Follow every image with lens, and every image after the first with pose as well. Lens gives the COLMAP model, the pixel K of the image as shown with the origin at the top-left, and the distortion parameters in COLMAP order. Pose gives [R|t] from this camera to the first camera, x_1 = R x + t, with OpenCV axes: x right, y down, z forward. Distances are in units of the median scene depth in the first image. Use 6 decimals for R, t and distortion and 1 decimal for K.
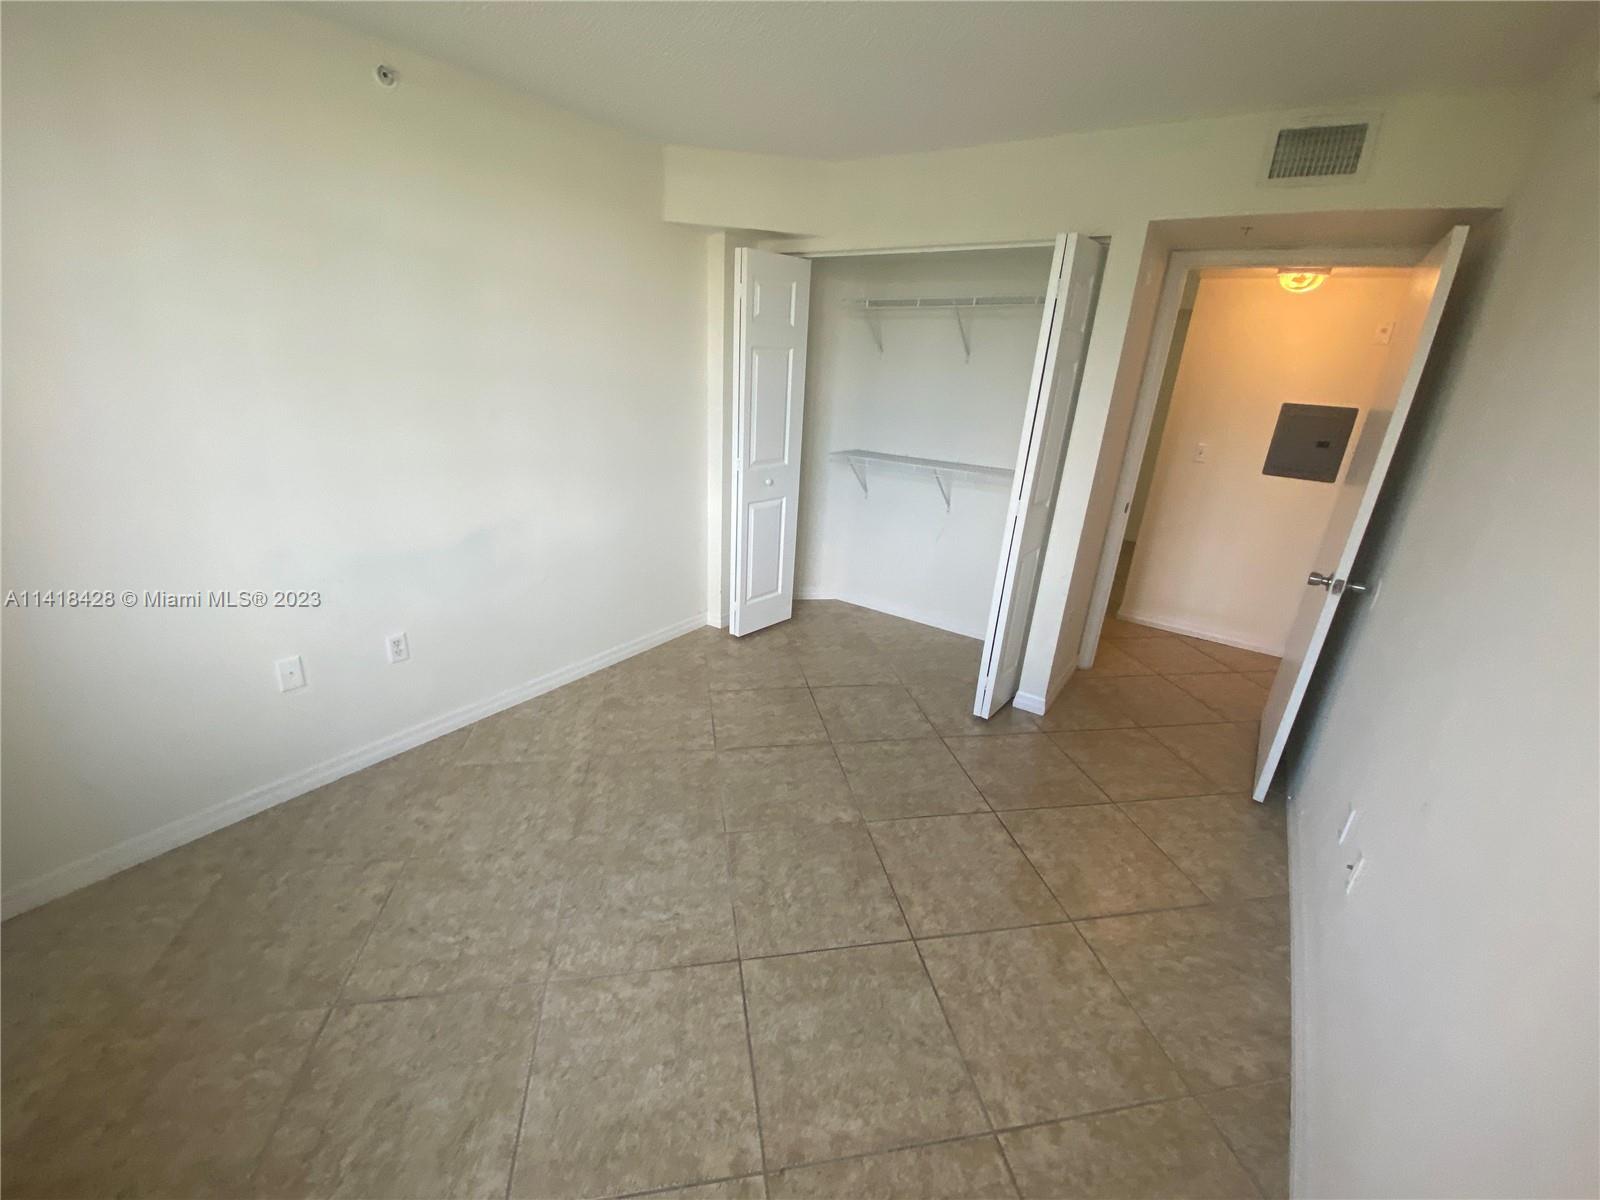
lens RADIAL K [[634.5, 0, 792.1], [0, 634.5, 600.3], [0, 0, 1]] dist [0.023500, -0.021991]
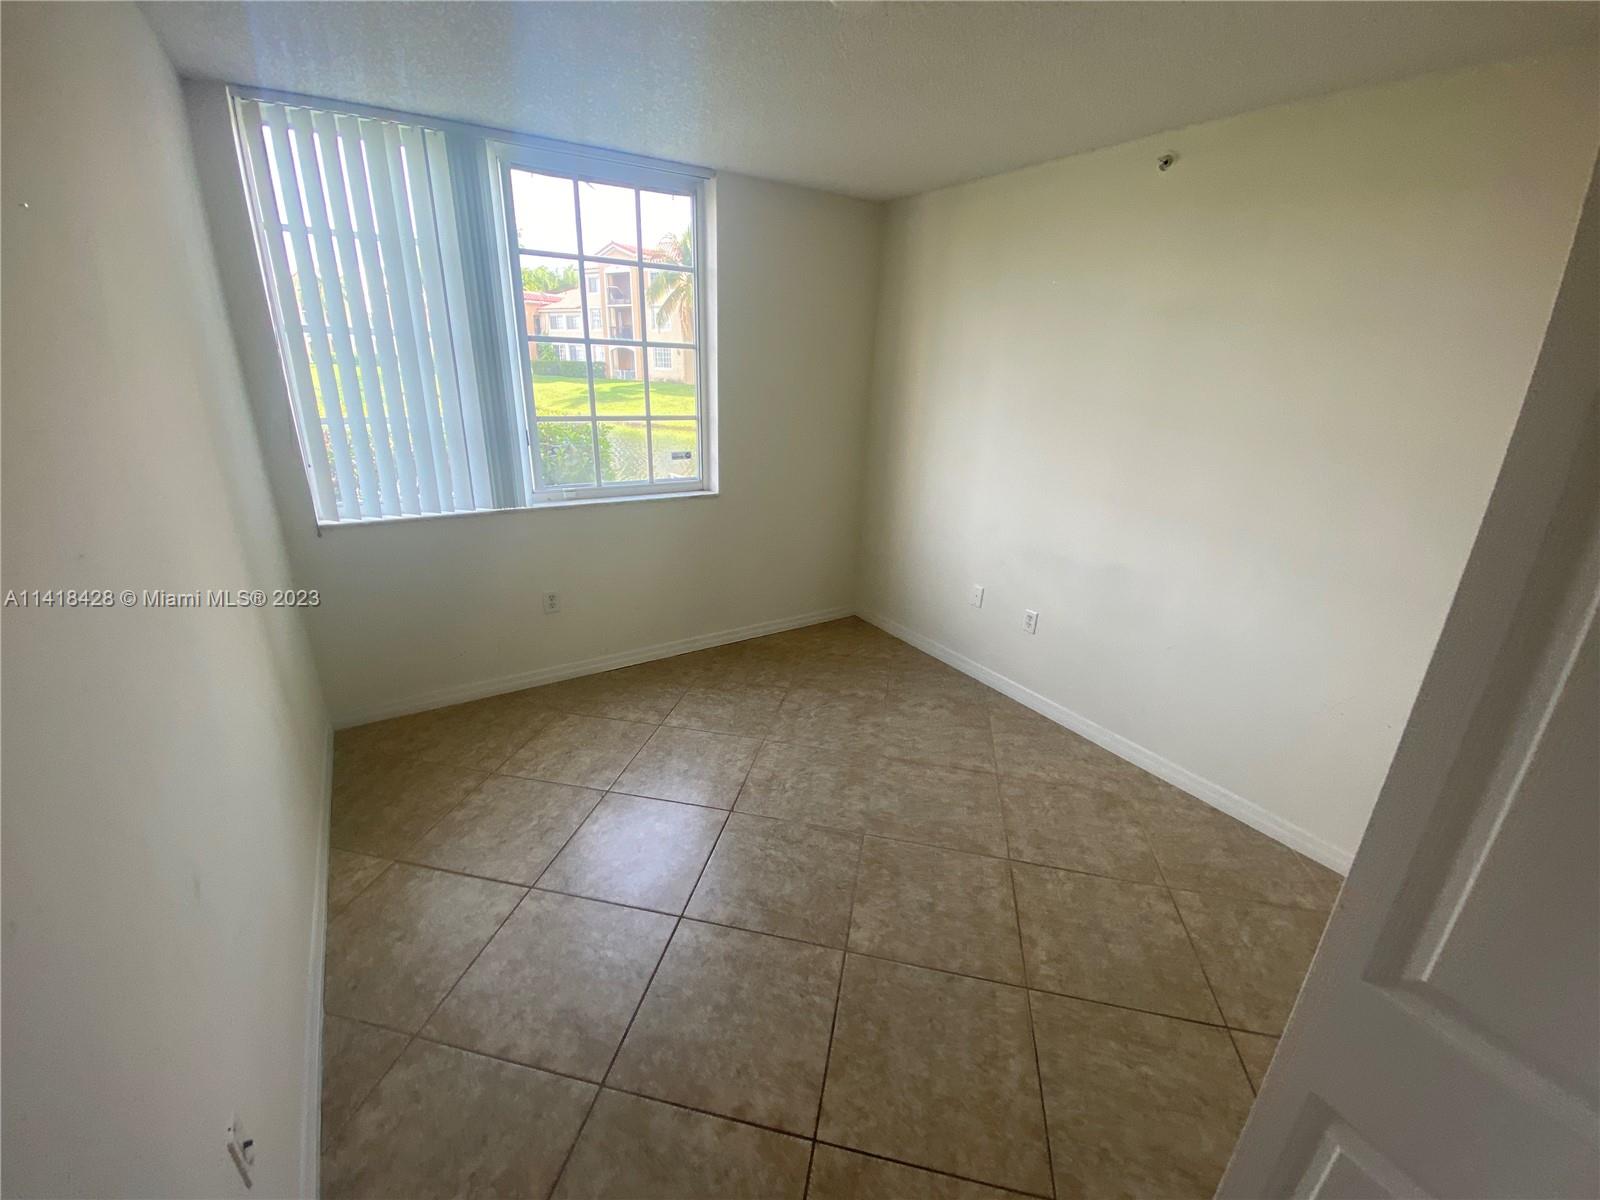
lens RADIAL K [[646.8, 0, 797.1], [0, 646.8, 591.9], [0, 0, 1]] dist [0.041454, -0.033538]
pose [[-0.372305, 0.248638, -0.894186, 0.932727], [-0.375845, 0.840524, 0.390204, -0.405320], [0.848604, 0.481351, -0.219482, 1.121243]]
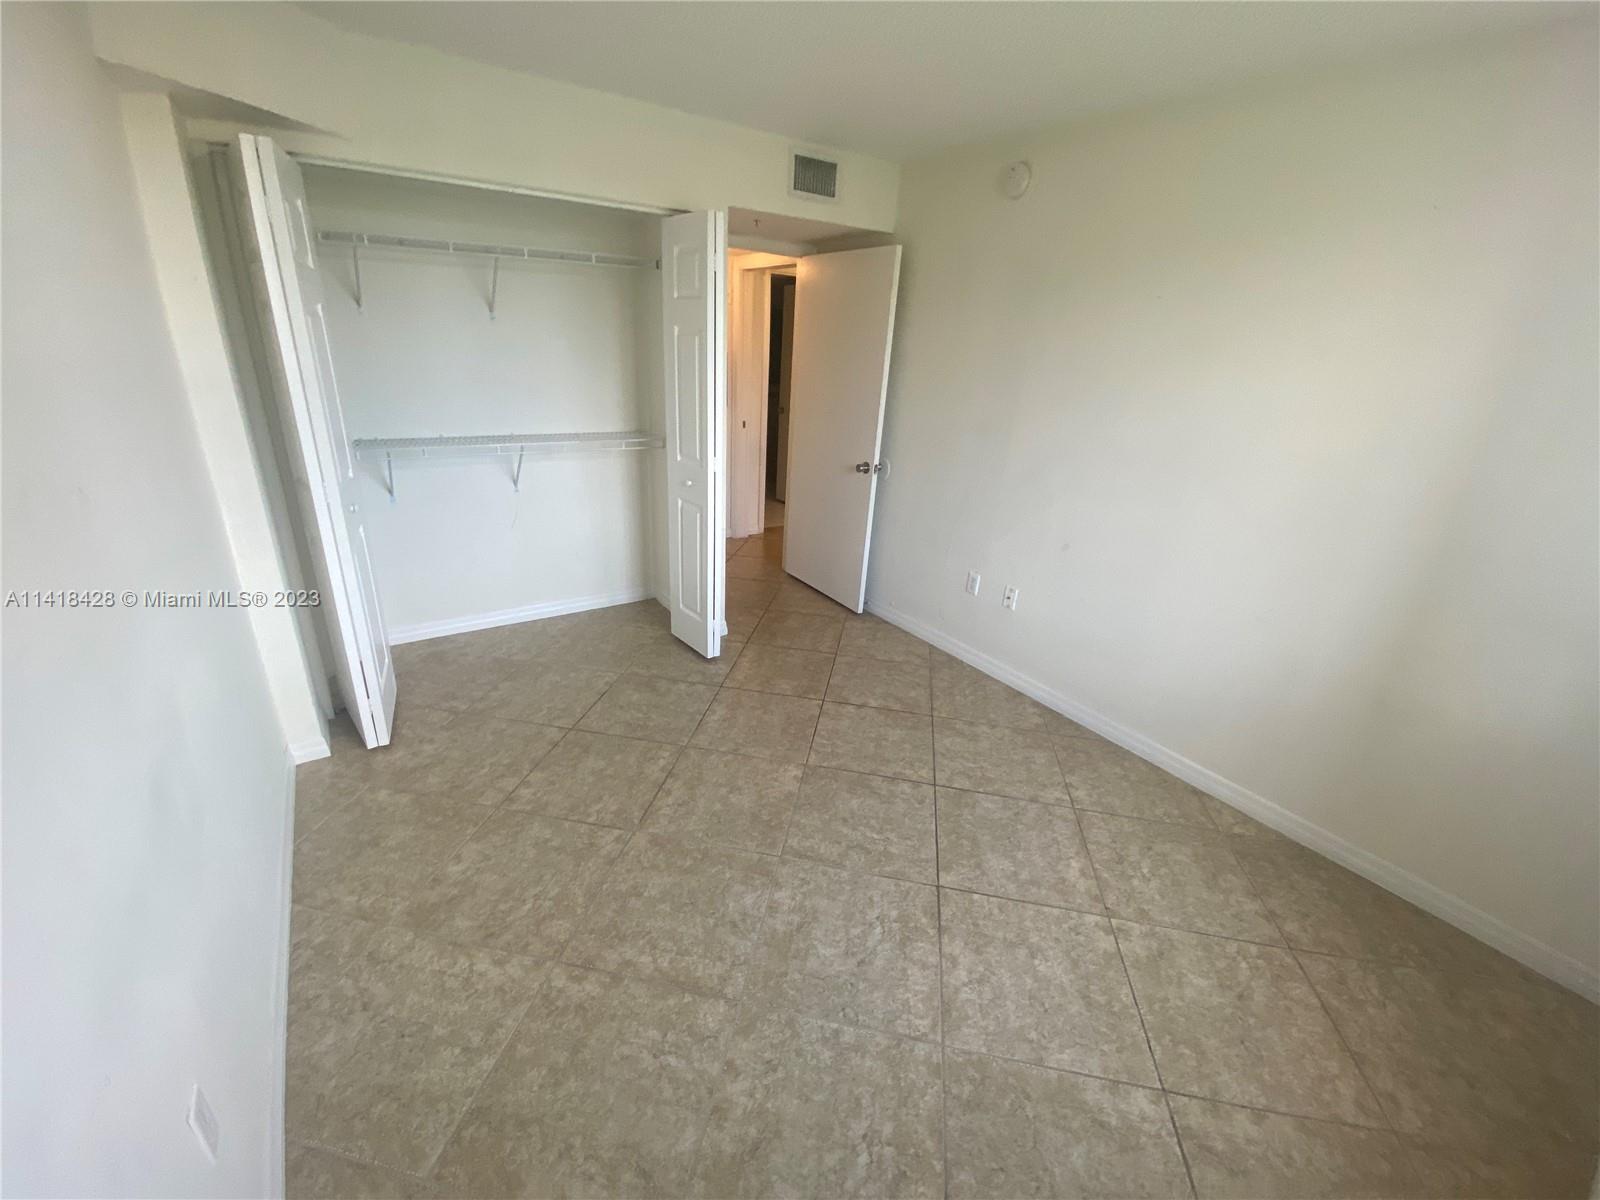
lens RADIAL K [[646.6, 0, 782.8], [0, 646.6, 595.7], [0, 0, 1]] dist [0.046515, -0.036166]
pose [[0.369689, -0.376184, 0.849598, -0.915398], [0.304628, 0.912908, 0.271662, -0.290431], [-0.877799, 0.158381, 0.452088, 0.592003]]
